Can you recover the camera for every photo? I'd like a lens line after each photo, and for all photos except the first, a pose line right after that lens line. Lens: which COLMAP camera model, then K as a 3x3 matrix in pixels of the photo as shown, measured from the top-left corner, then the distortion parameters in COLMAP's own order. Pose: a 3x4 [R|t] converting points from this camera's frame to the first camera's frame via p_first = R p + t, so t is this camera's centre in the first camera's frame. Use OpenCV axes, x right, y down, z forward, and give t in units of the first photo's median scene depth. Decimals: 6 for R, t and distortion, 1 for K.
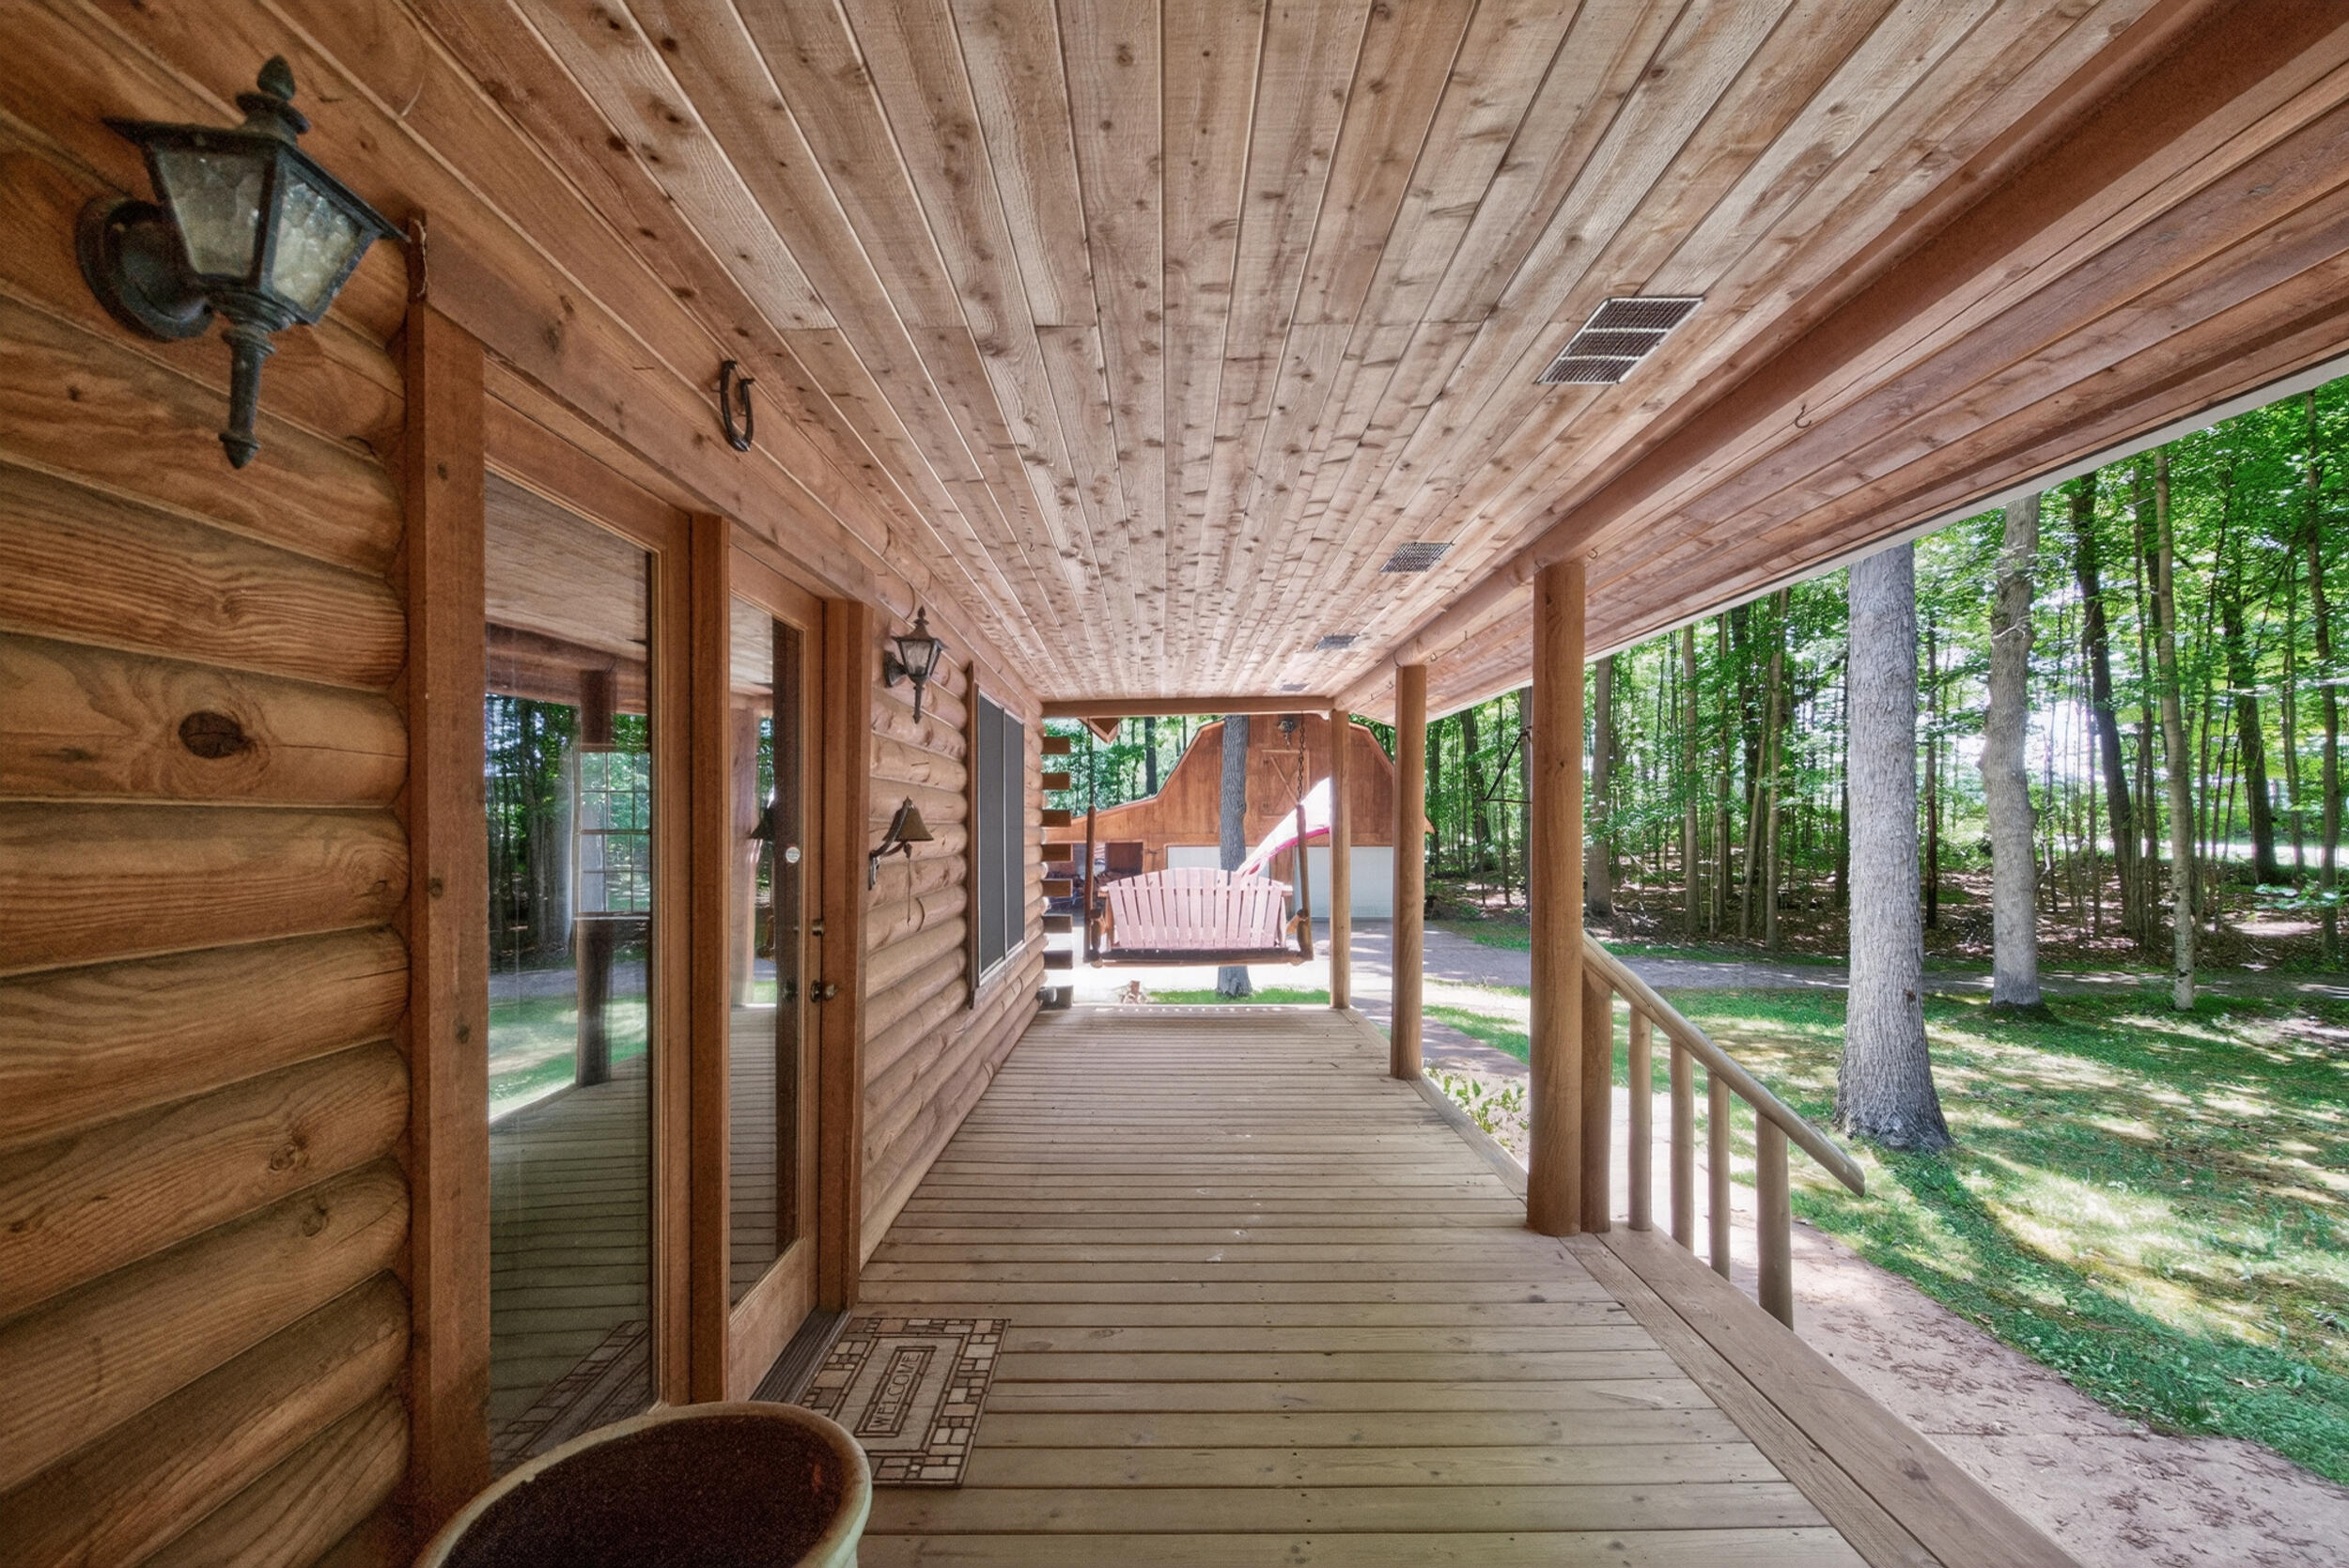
lens RADIAL K [[1019.4, 0, 1177.2], [0, 1019.4, 778.6], [0, 0, 1]] dist [0.003200, -0.000112]
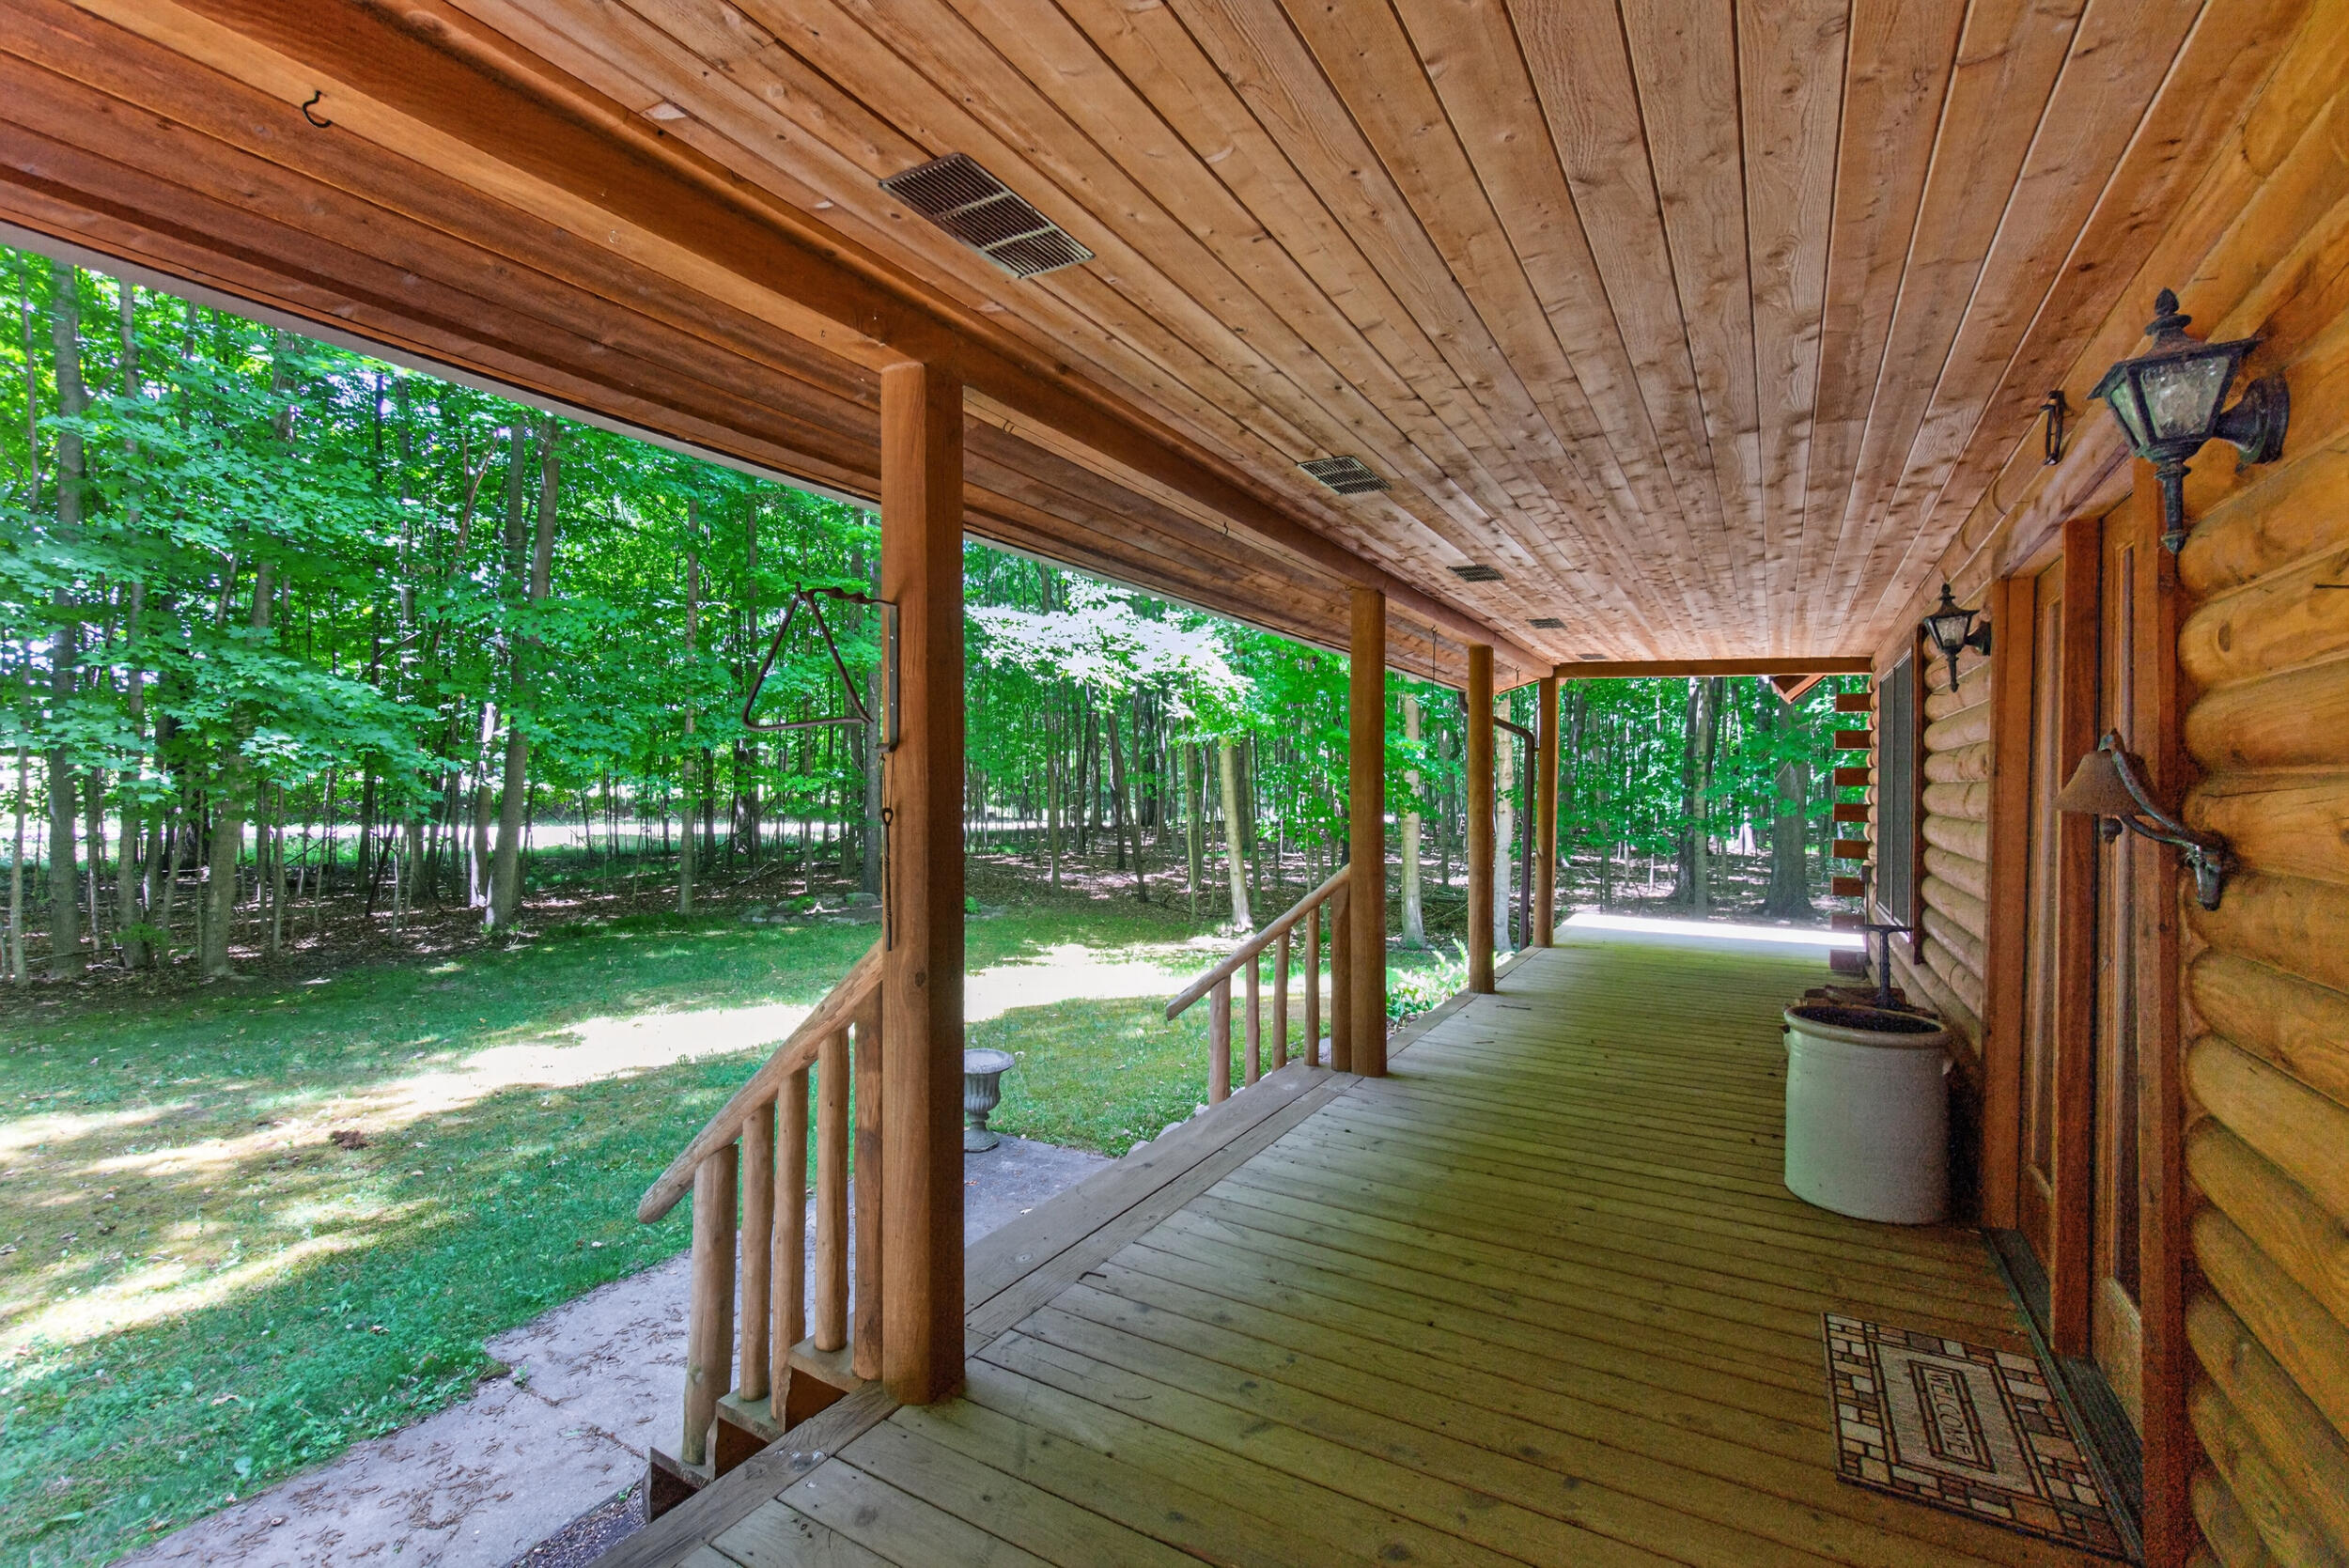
lens RADIAL K [[1019.4, 0, 1177.2], [0, 1019.4, 778.6], [0, 0, 1]] dist [0.003200, -0.000112]
pose [[-0.854035, -0.009991, 0.520119, -0.159670], [-0.038324, 0.998307, -0.043752, 0.109933], [-0.518801, -0.057298, -0.852972, 2.176209]]
